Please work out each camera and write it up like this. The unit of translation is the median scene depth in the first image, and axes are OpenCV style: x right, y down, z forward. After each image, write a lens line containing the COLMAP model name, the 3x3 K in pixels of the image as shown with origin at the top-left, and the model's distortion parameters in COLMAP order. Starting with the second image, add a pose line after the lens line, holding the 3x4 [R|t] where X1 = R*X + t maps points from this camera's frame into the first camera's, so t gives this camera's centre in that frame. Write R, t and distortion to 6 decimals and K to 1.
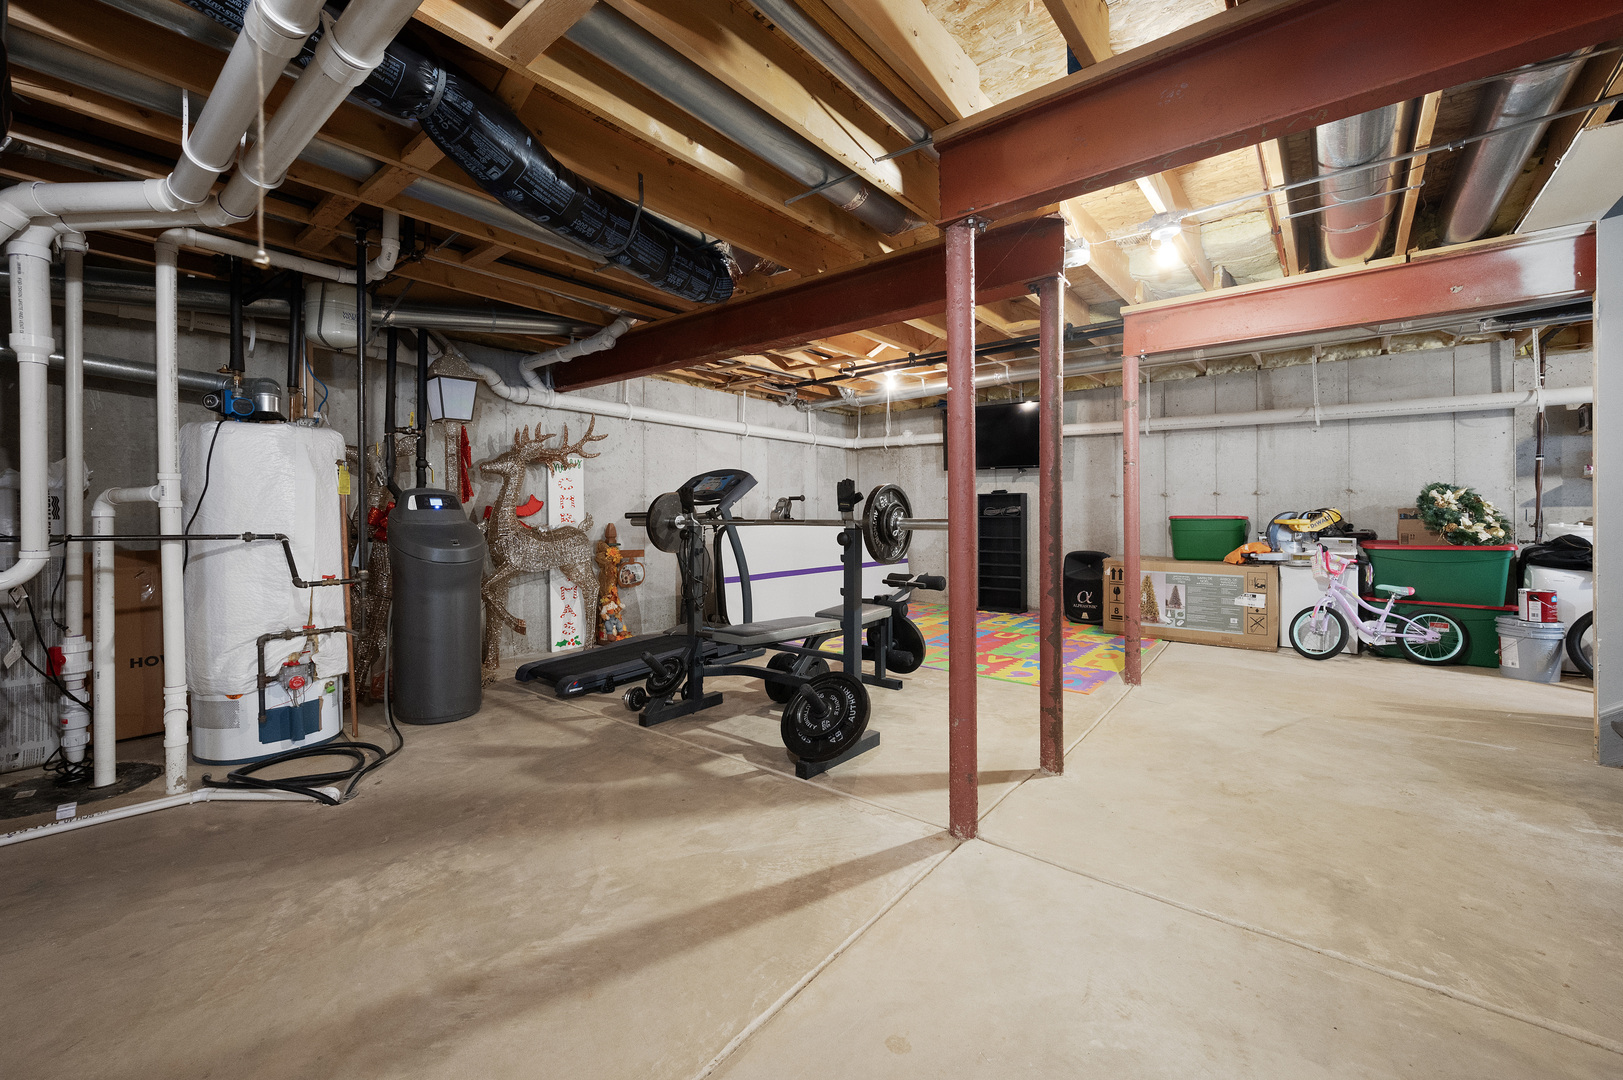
lens RADIAL K [[652.8, 0, 811.7], [0, 652.8, 524.3], [0, 0, 1]] dist [-0.000816, -0.000401]
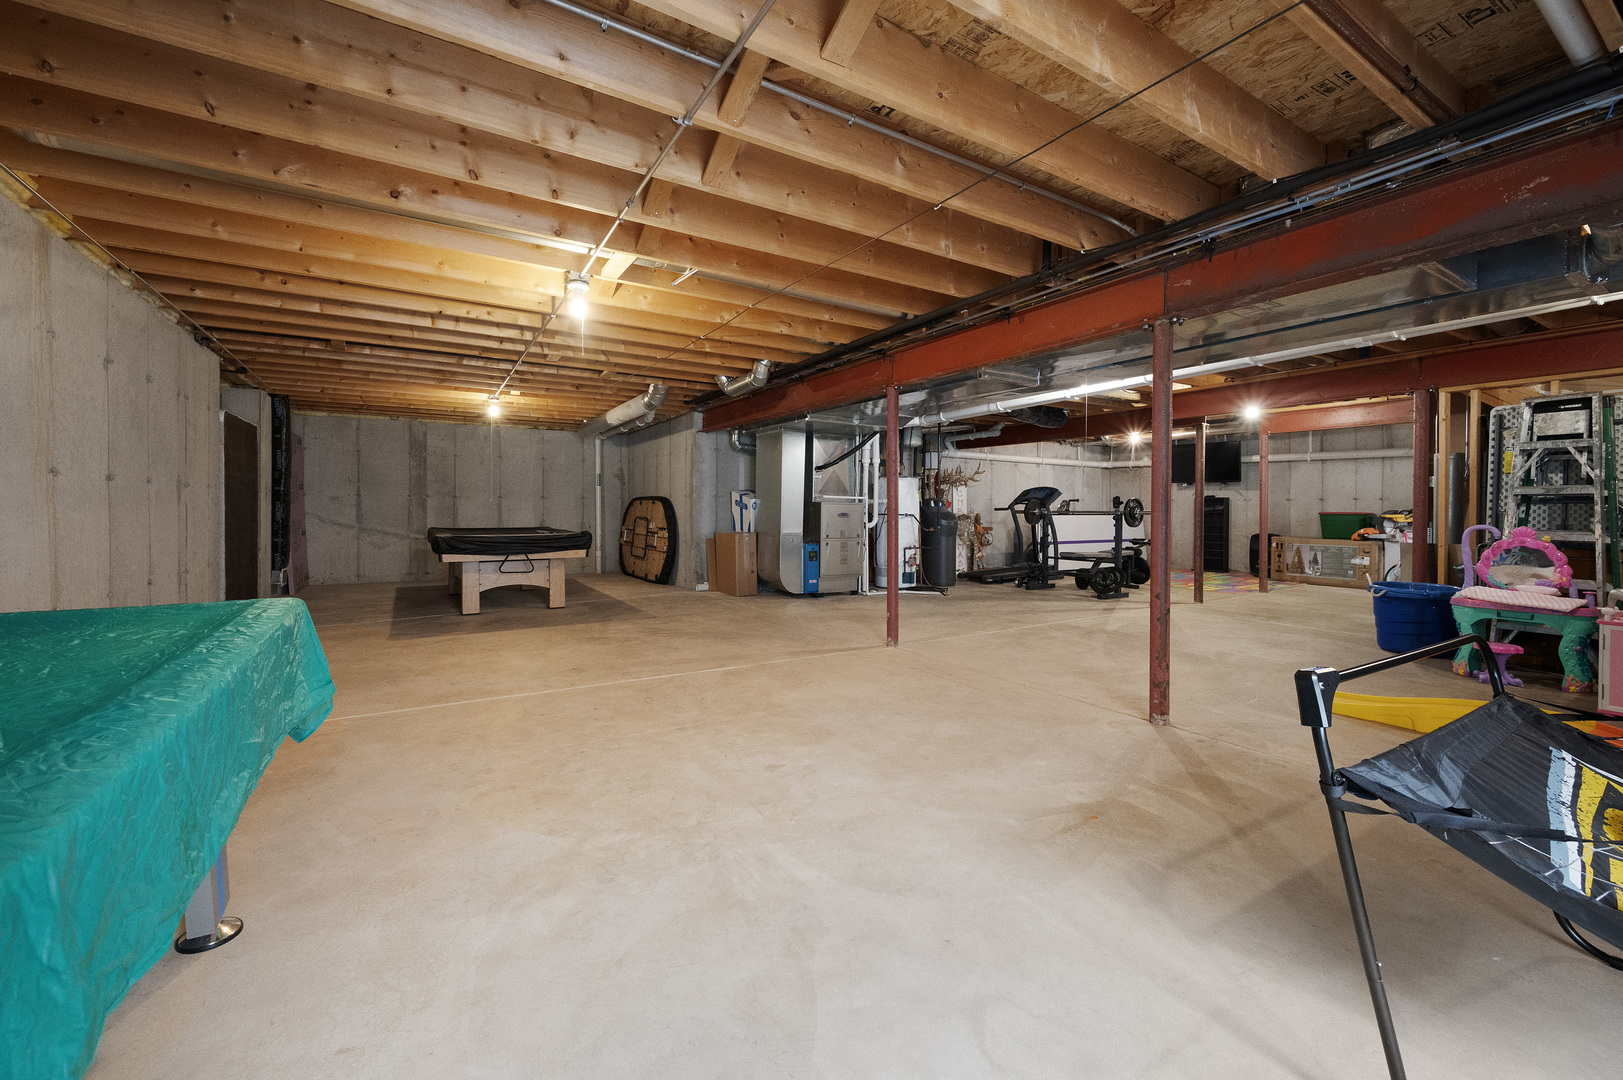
lens RADIAL K [[652.8, 0, 807.2], [0, 652.8, 517.5], [0, 0, 1]] dist [-0.000816, -0.000401]
pose [[0.942576, 0.012125, -0.333772, -0.143629], [-0.013778, 0.999902, -0.002584, 0.025393], [0.333708, 0.007034, 0.942650, -1.124458]]
